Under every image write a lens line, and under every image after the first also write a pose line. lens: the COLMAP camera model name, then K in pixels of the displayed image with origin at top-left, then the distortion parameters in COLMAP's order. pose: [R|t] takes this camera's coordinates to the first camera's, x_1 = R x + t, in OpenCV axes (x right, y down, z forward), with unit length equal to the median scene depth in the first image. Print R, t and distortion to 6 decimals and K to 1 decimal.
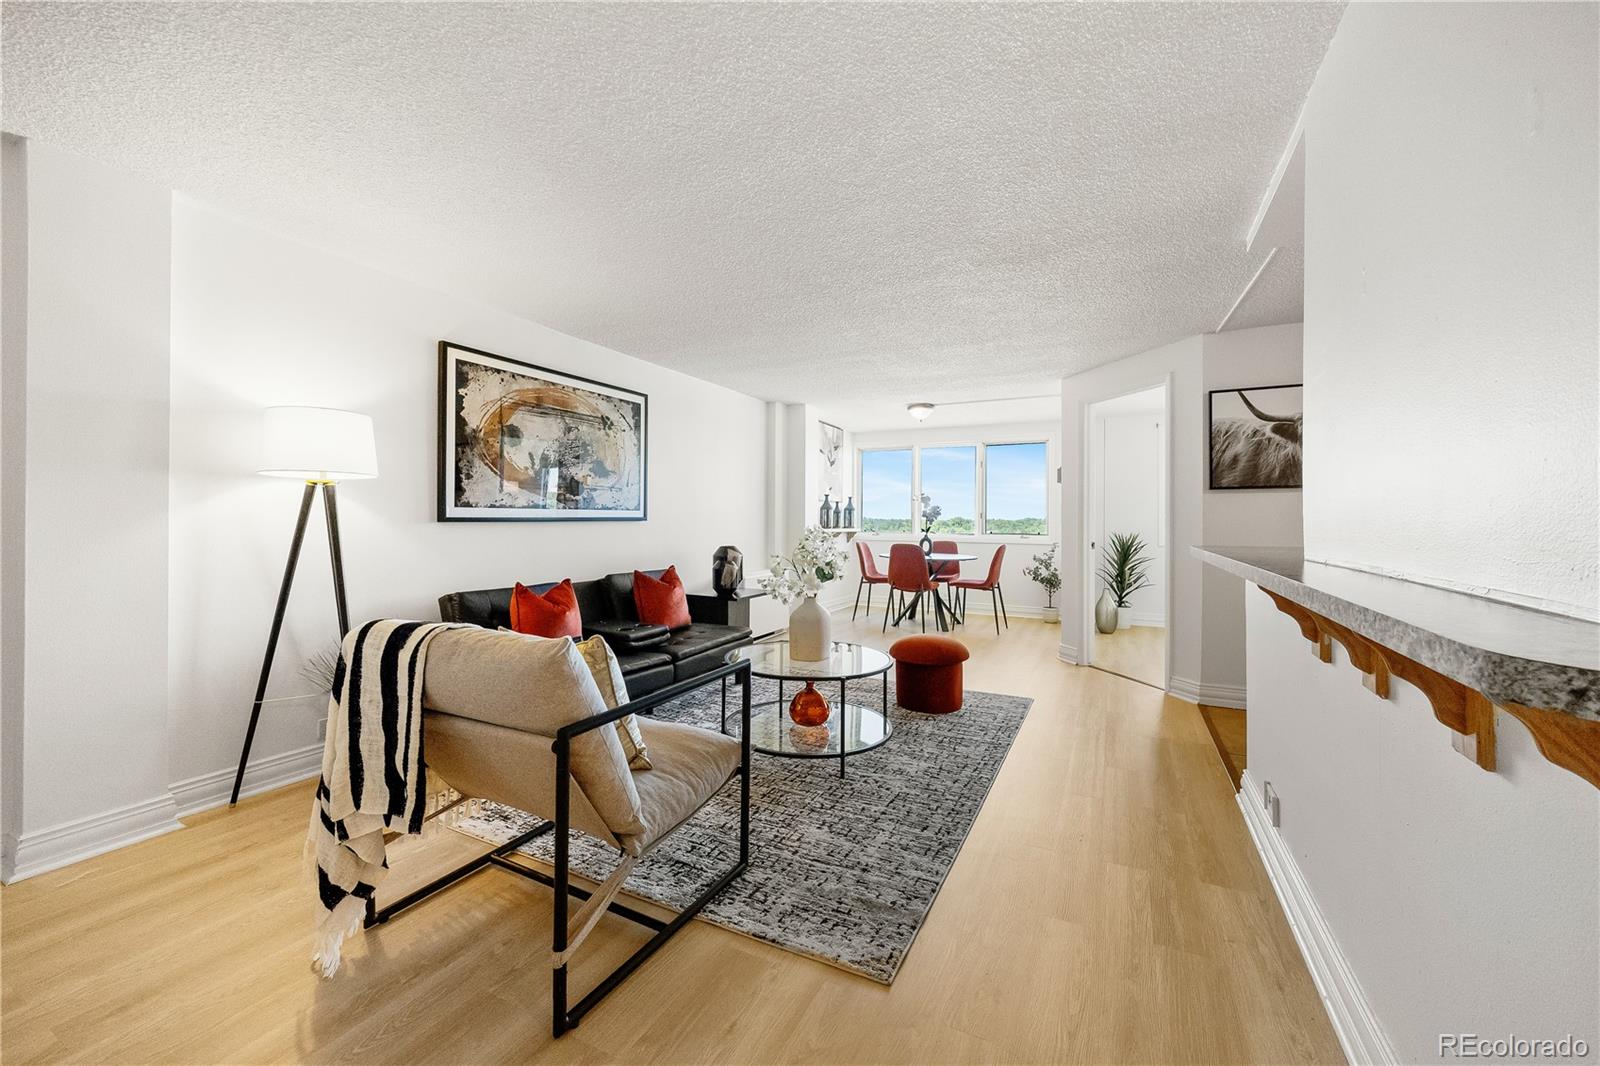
lens RADIAL K [[626.2, 0, 794.4], [0, 626.2, 517.9], [0, 0, 1]] dist [-0.007244, 0.001182]
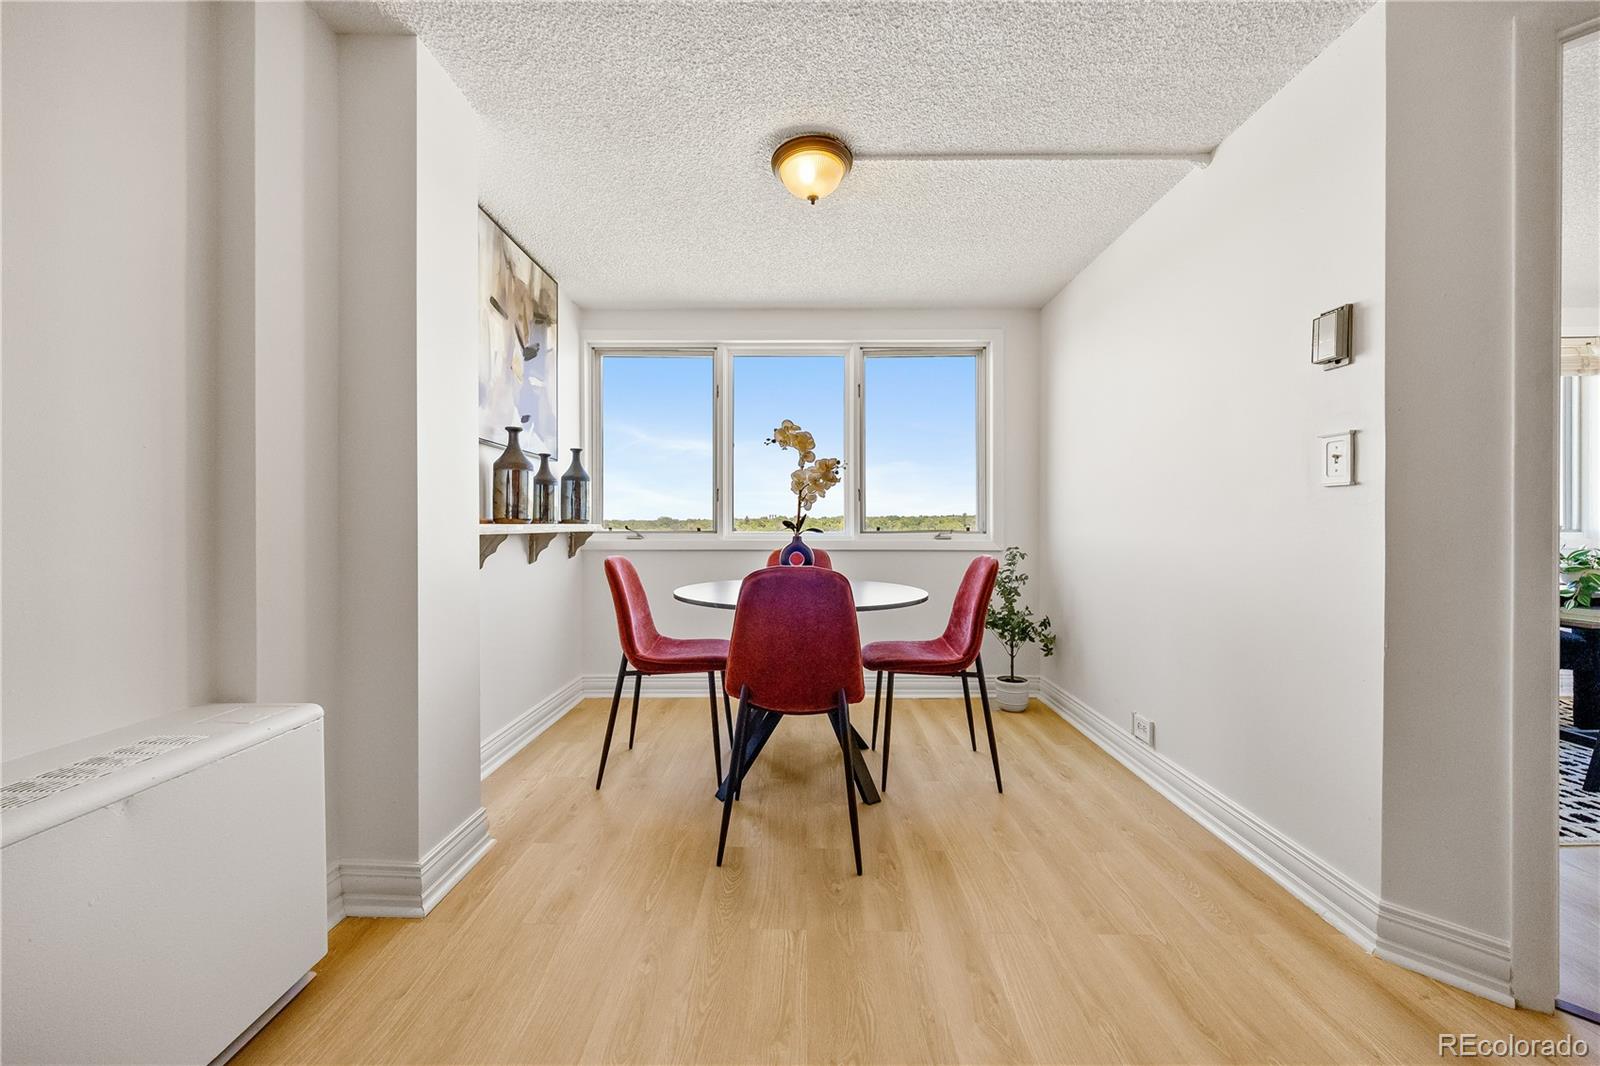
lens RADIAL K [[626.2, 0, 799.0], [0, 626.2, 525.2], [0, 0, 1]] dist [-0.007244, 0.001182]
pose [[0.894722, -0.011192, 0.446483, 0.074023], [0.006016, 0.999897, 0.013009, 0.028020], [-0.446583, -0.008954, 0.894698, 1.190697]]
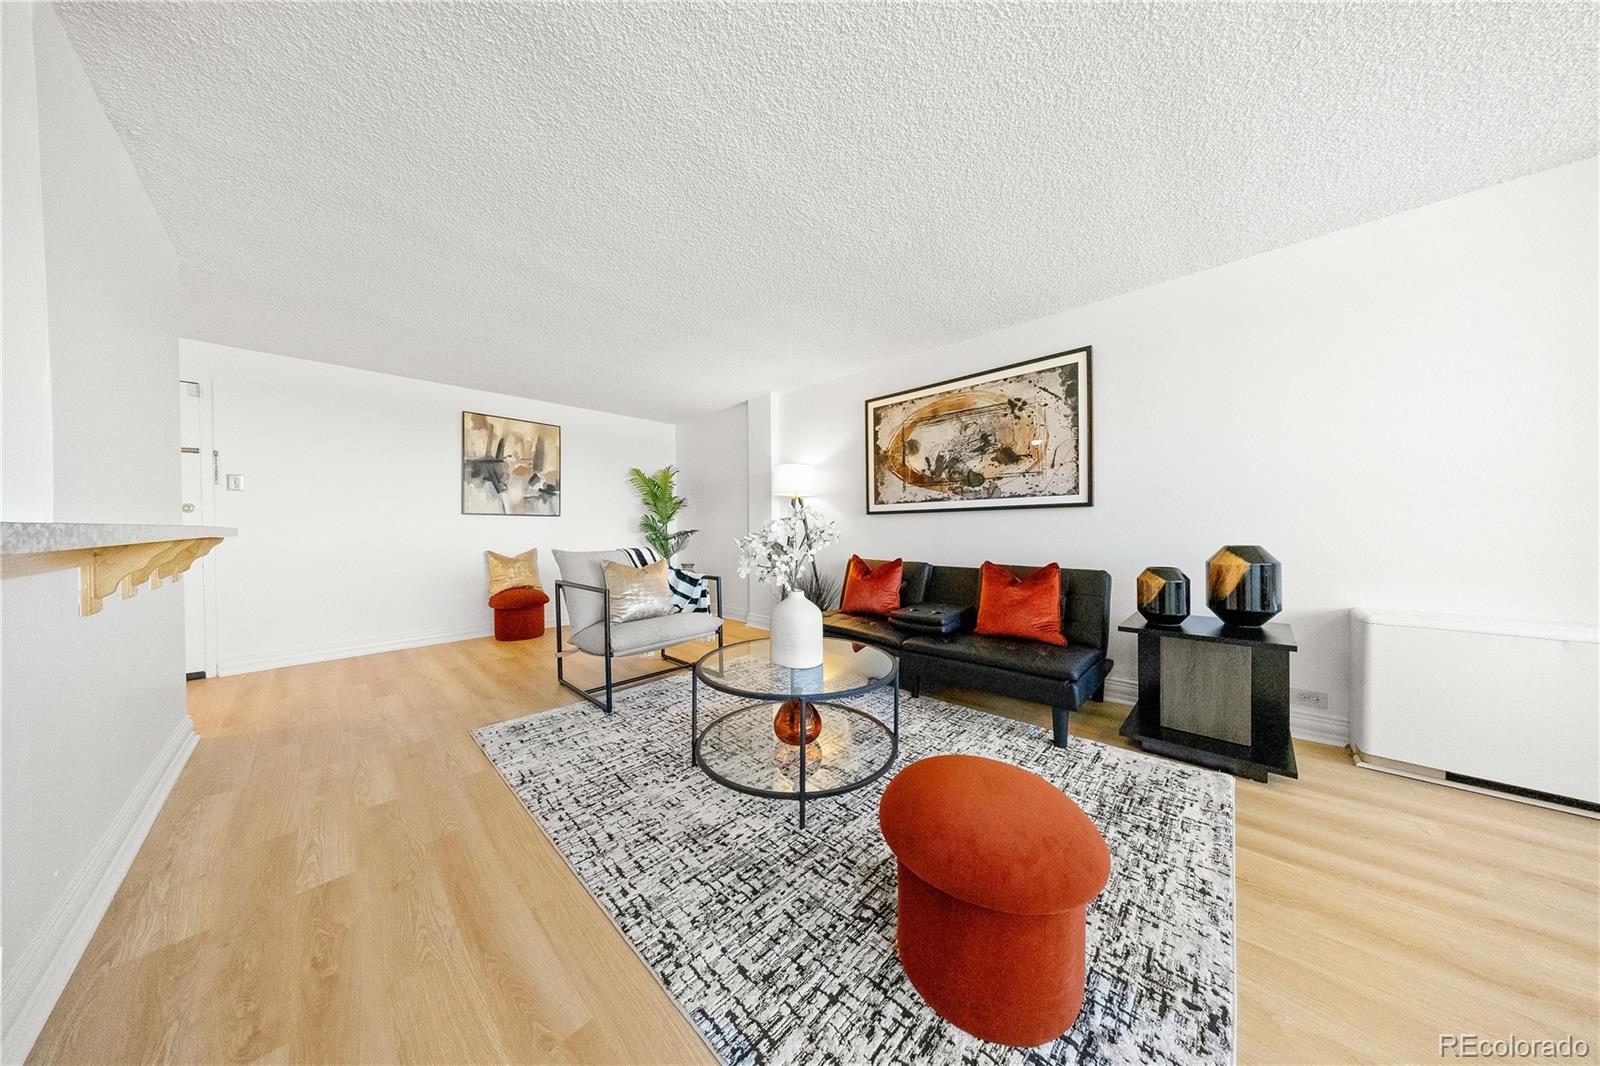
lens RADIAL K [[462.5, 0, 792.6], [0, 462.5, 530.5], [0, 0, 1]] dist [-0.005621, 0.000065]
pose [[-0.284516, -0.000269, -0.958671, 0.525902], [0.008413, 0.999961, -0.002777, 0.041011], [0.958634, -0.008855, -0.284502, 0.991426]]
